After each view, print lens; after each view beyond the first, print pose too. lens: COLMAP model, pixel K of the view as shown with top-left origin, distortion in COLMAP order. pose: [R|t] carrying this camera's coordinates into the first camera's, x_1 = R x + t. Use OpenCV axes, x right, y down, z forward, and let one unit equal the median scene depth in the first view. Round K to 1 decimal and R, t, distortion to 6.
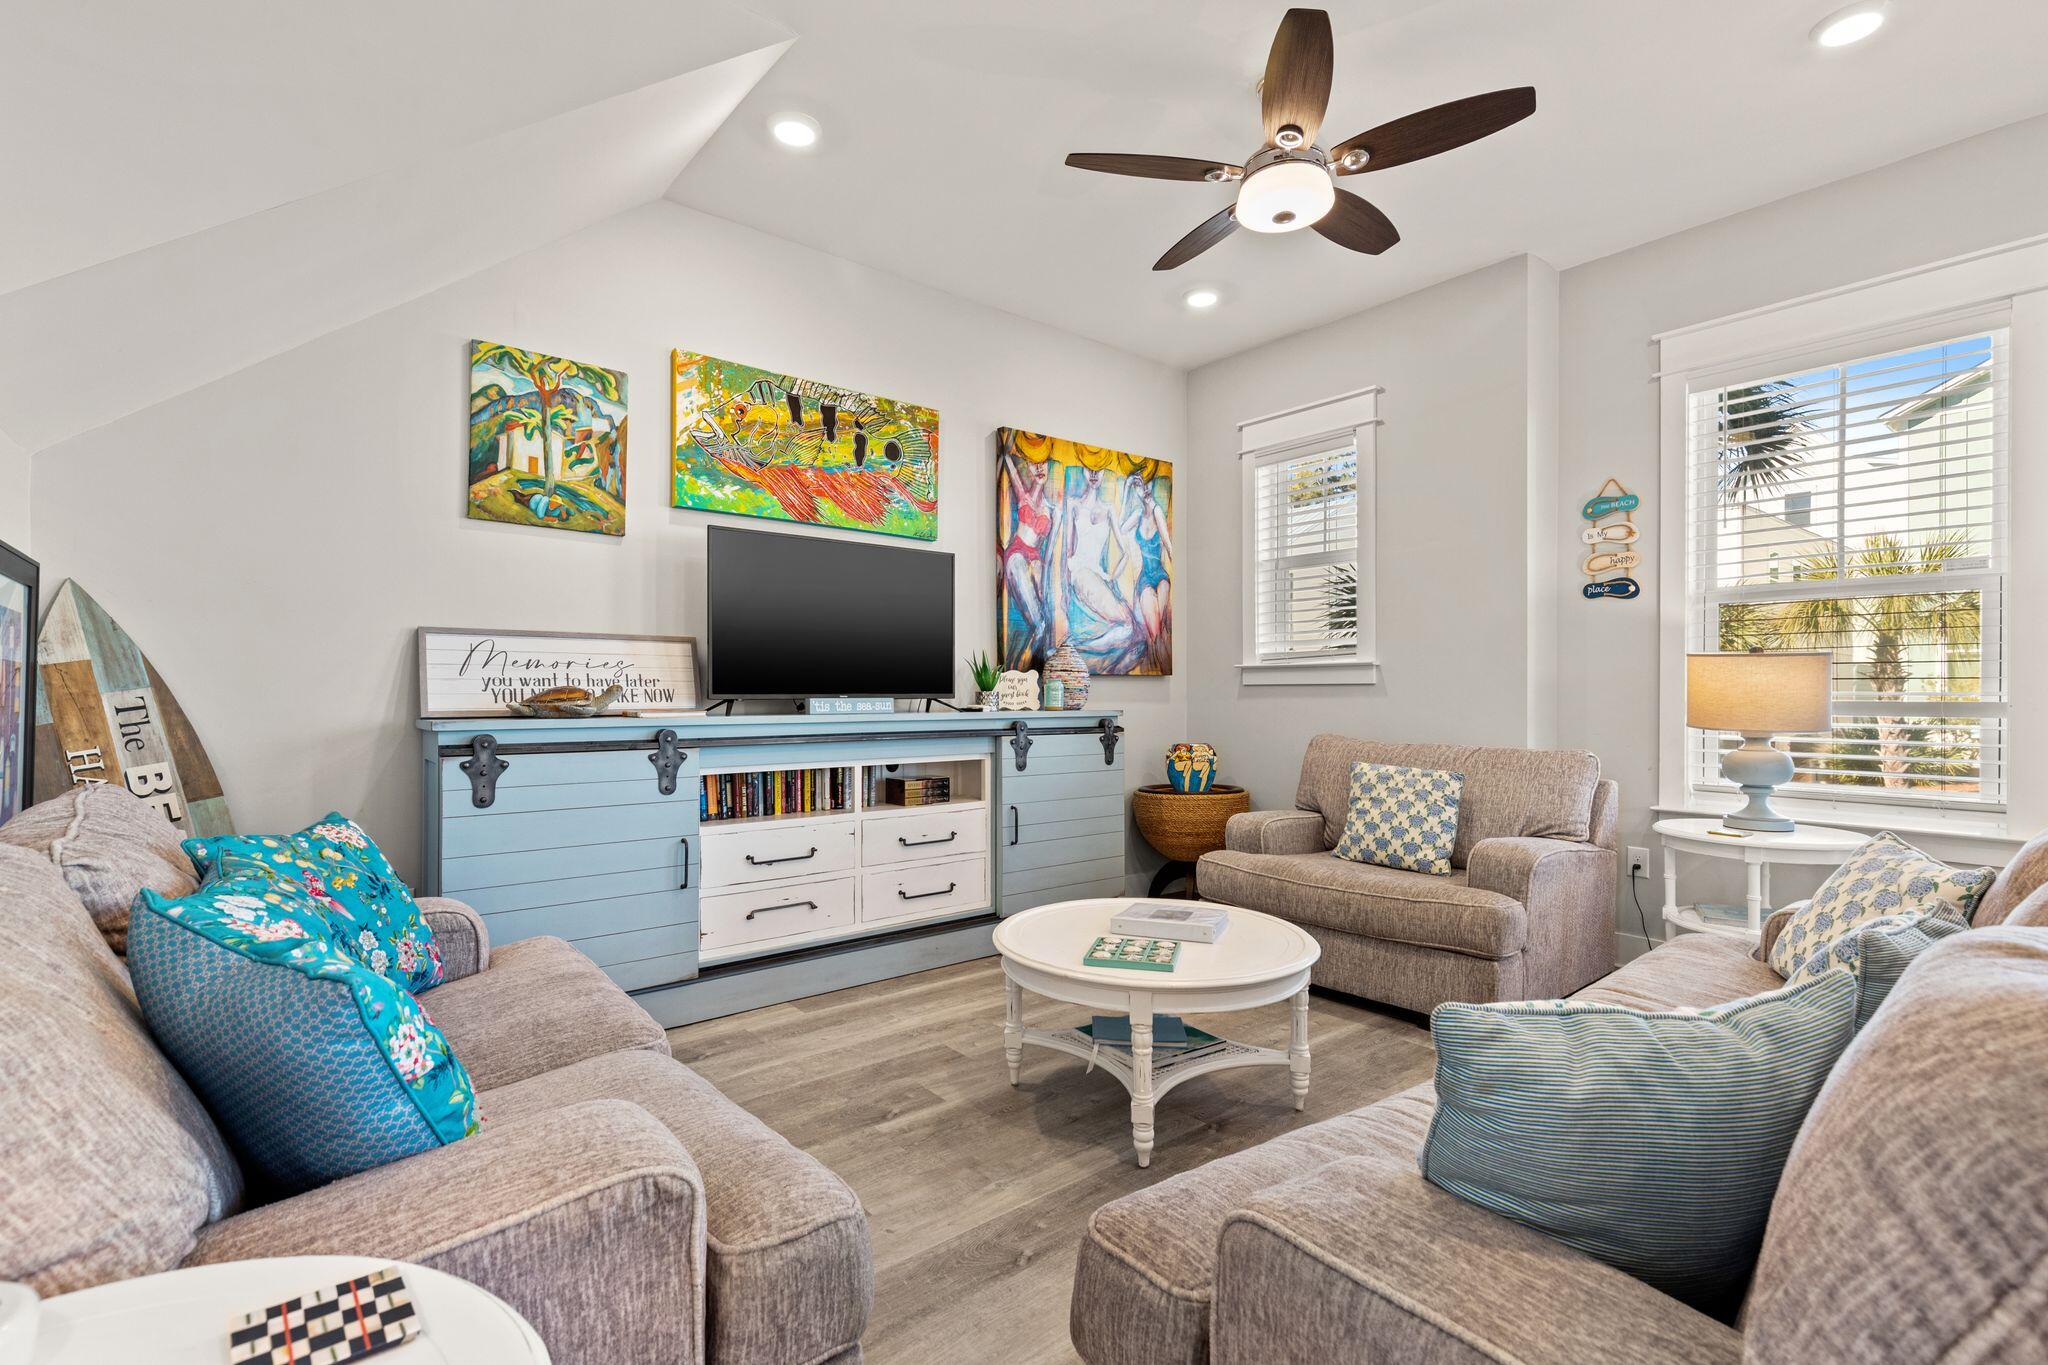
lens RADIAL K [[914.6, 0, 1028.2], [0, 914.6, 677.4], [0, 0, 1]] dist [0.000207, 0.000008]
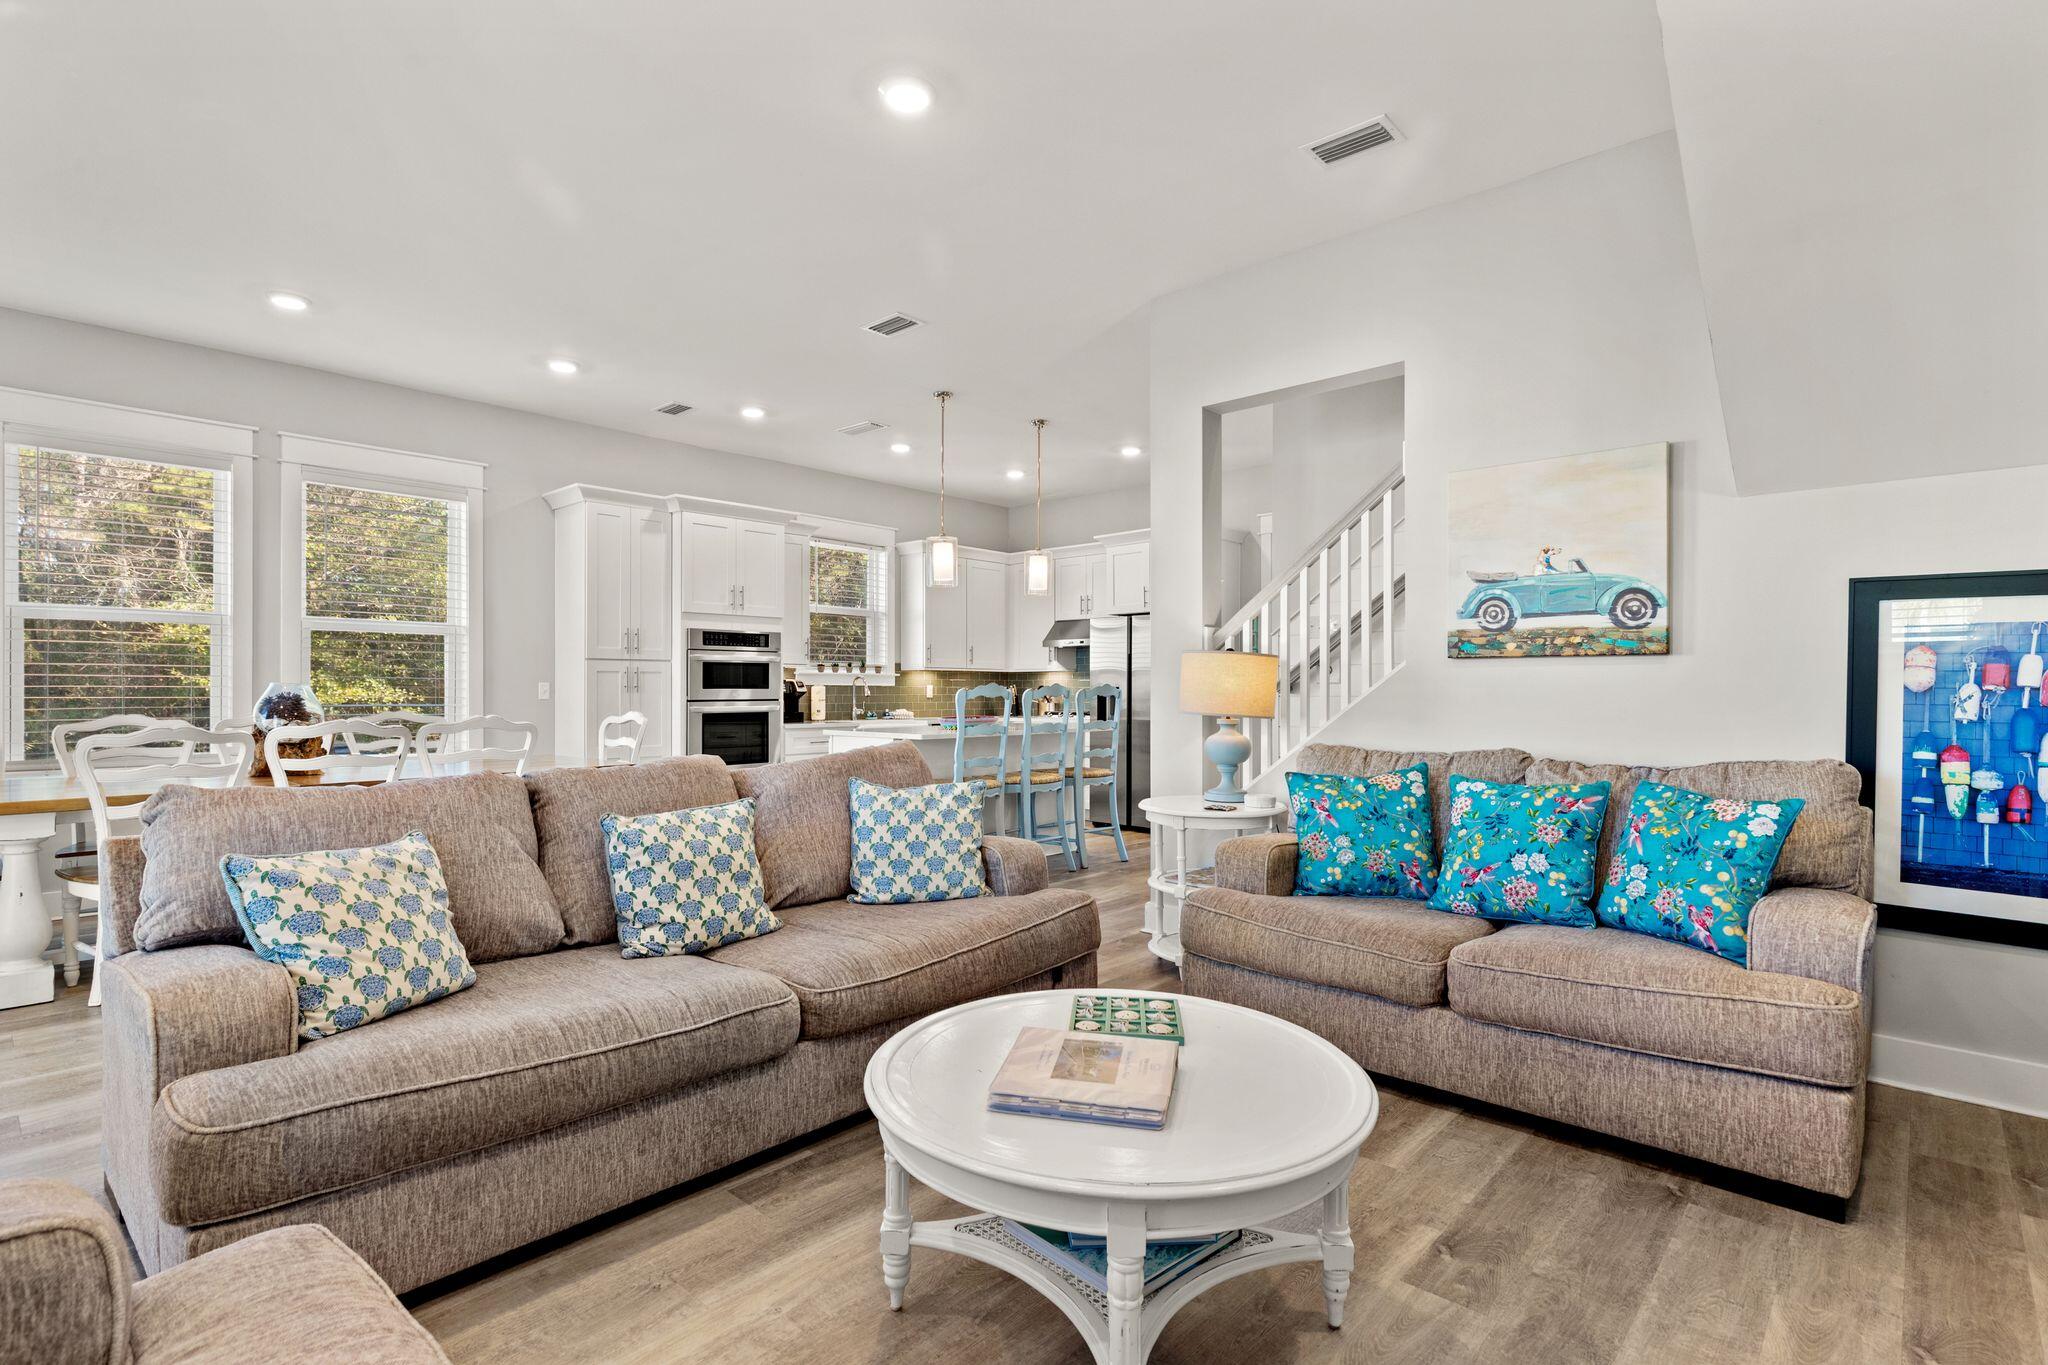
lens RADIAL K [[1021.8, 0, 1020.5], [0, 1021.8, 682.2], [0, 0, 1]] dist [-0.001384, -0.000105]
pose [[-0.986496, -0.006723, -0.163645, 0.317730], [-0.006899, 0.999976, 0.000506, 0.014874], [0.163638, 0.001628, -0.986519, 1.689388]]
